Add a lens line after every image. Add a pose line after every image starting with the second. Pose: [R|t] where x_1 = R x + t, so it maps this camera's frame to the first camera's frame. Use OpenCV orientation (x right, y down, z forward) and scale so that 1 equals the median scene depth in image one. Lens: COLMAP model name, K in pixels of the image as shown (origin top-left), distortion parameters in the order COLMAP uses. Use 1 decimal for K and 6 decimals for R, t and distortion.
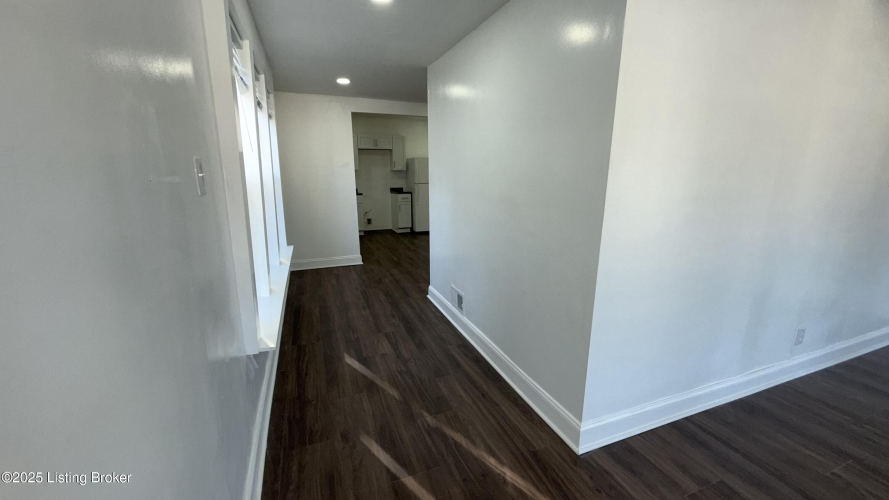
lens RADIAL K [[355.5, 0, 447.6], [0, 355.5, 246.7], [0, 0, 1]] dist [-0.000424, -0.000122]
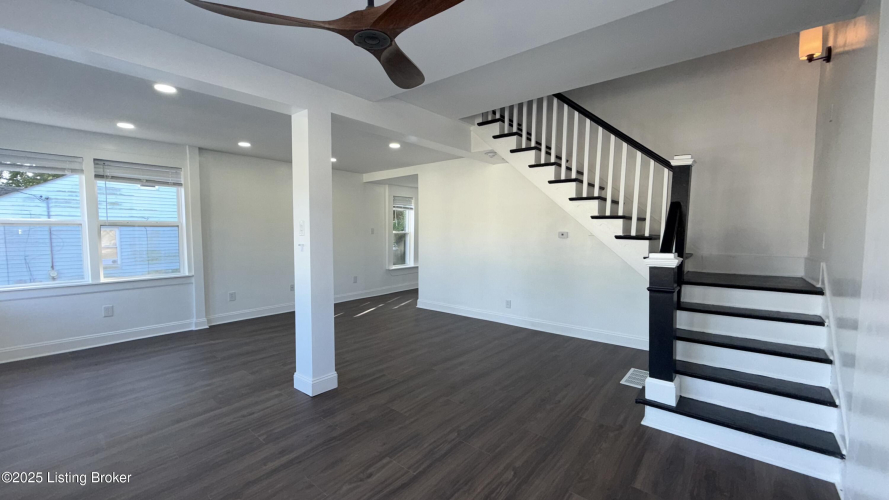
lens RADIAL K [[355.5, 0, 445.8], [0, 355.5, 249.9], [0, 0, 1]] dist [-0.000424, -0.000122]
pose [[0.479317, 0.051257, -0.876144, 0.841474], [-0.181020, 0.982601, -0.041546, 0.028018], [0.858771, 0.178513, 0.480256, -0.133024]]
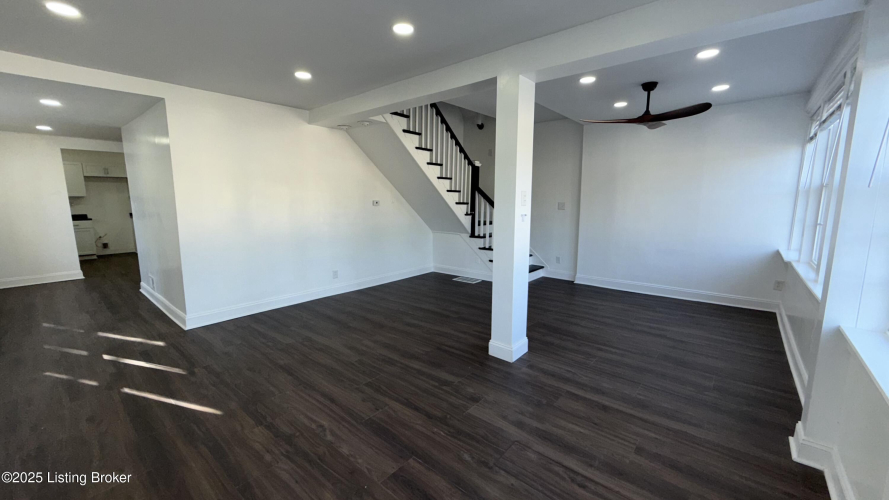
lens RADIAL K [[355.5, 0, 441.3], [0, 355.5, 250.6], [0, 0, 1]] dist [-0.000424, -0.000122]
pose [[0.886457, -0.068585, 0.457701, 0.183120], [0.095539, 0.994775, -0.035972, 0.077805], [-0.452843, 0.075616, 0.888378, -0.379319]]
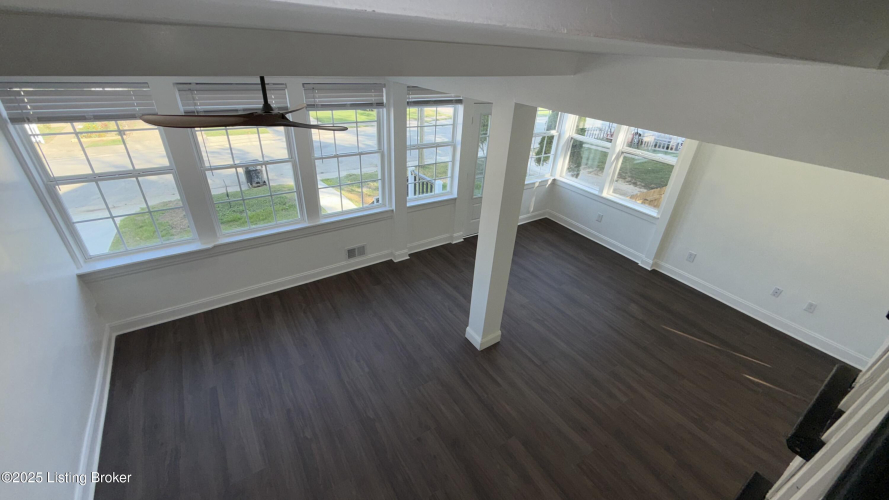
lens RADIAL K [[355.5, 0, 443.7], [0, 355.5, 251.6], [0, 0, 1]] dist [-0.000424, -0.000122]
pose [[-0.977364, 0.059802, -0.202936, 0.574698], [-0.091292, 0.746105, 0.659541, -0.213310], [0.190853, 0.663138, -0.723756, 0.221960]]
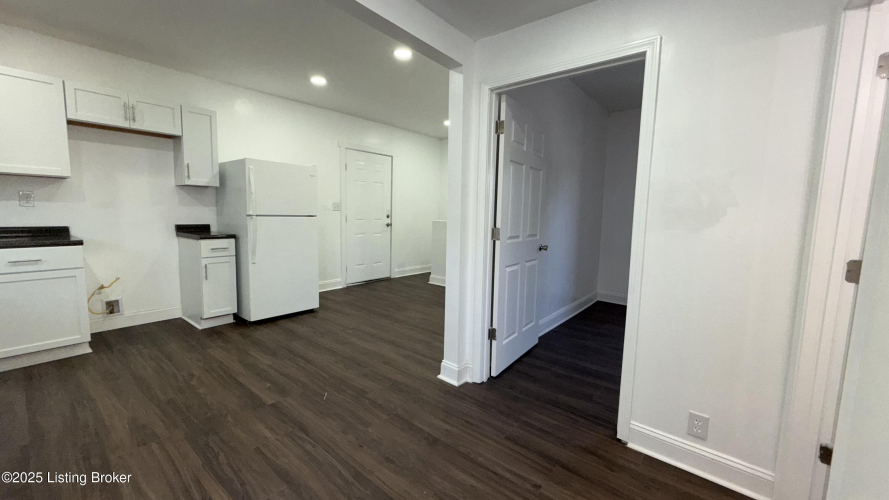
lens RADIAL K [[355.5, 0, 444.7], [0, 355.5, 253.1], [0, 0, 1]] dist [-0.000424, -0.000122]
pose [[0.873472, -0.026788, 0.486137, -0.091805], [0.070506, 0.994920, -0.071858, -0.082071], [-0.481742, 0.097042, 0.870923, 0.497697]]
